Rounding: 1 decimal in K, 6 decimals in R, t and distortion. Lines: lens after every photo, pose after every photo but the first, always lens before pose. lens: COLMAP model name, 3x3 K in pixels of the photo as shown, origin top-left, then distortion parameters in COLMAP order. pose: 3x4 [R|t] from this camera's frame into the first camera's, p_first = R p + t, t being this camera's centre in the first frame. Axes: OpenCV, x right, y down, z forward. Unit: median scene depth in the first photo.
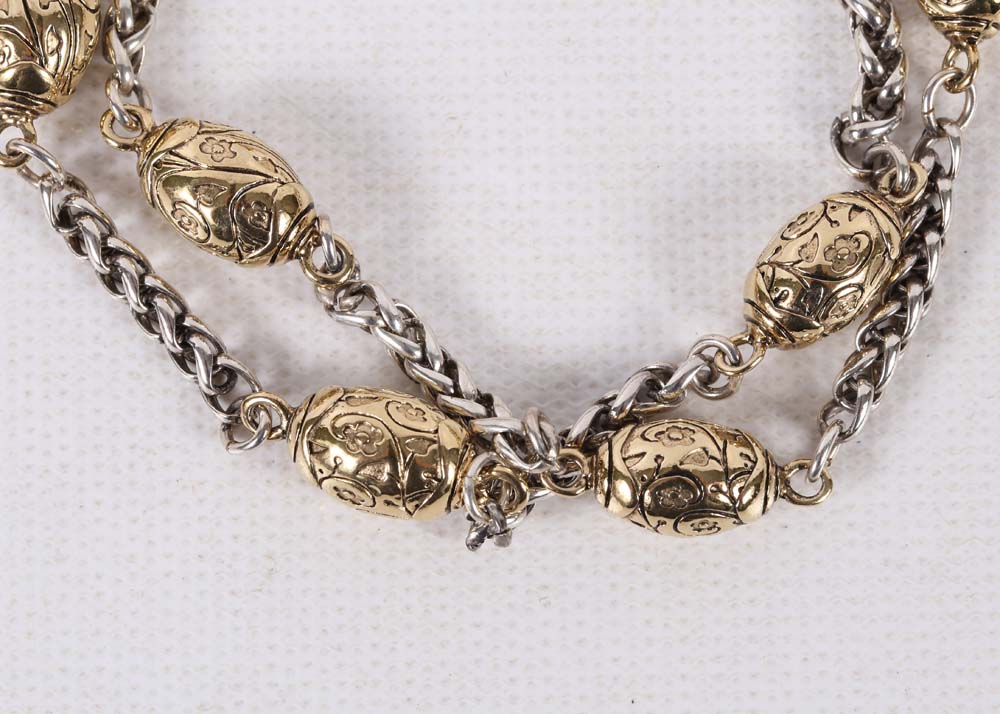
lens RADIAL K [[4030.1, 0, 547.3], [0, 4030.1, 356.6], [0, 0, 1]] dist [-0.000467, -0.266619]
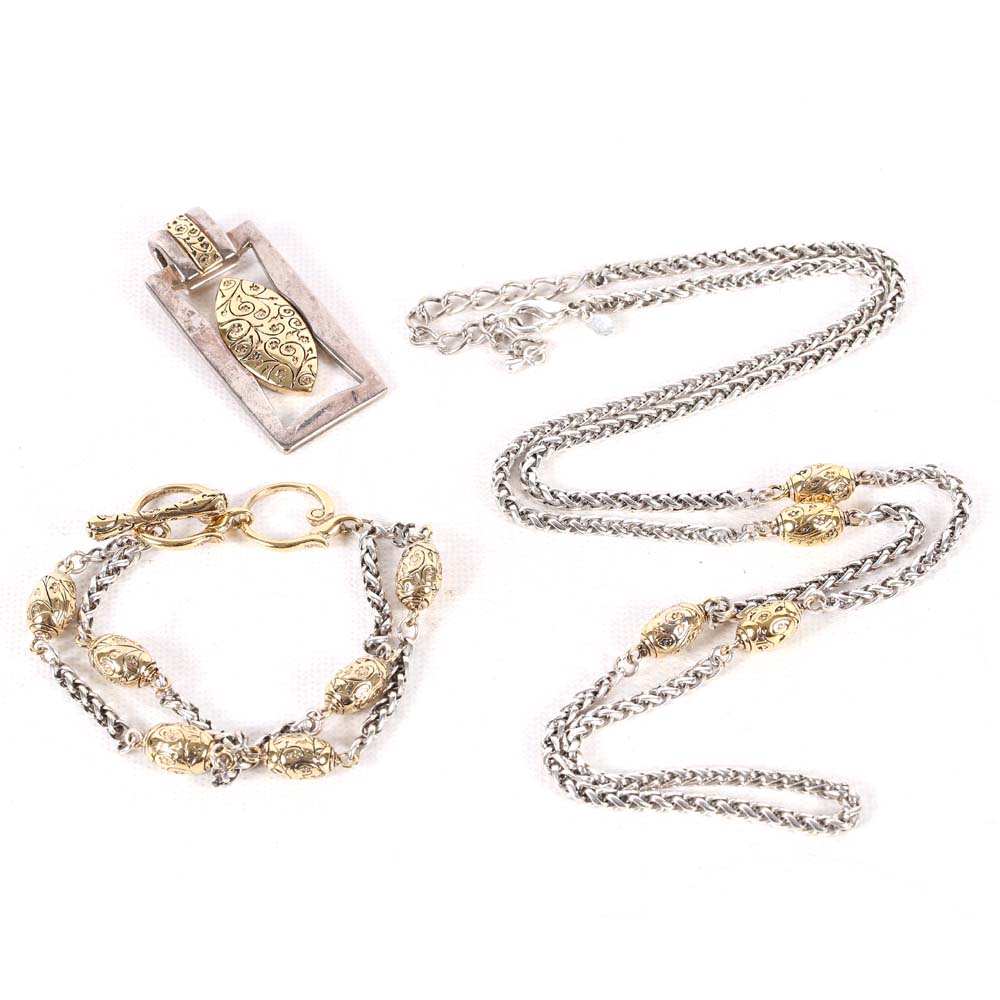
lens RADIAL K [[3368.7, 0, 500.0], [0, 3368.7, 500.0], [0, 0, 1]] dist [0.025803, -0.814720]
pose [[0.999927, -0.011775, -0.002852, 0.165873], [0.009372, 0.900915, -0.433894, 0.791968], [0.007679, 0.433835, 0.900960, -0.960008]]
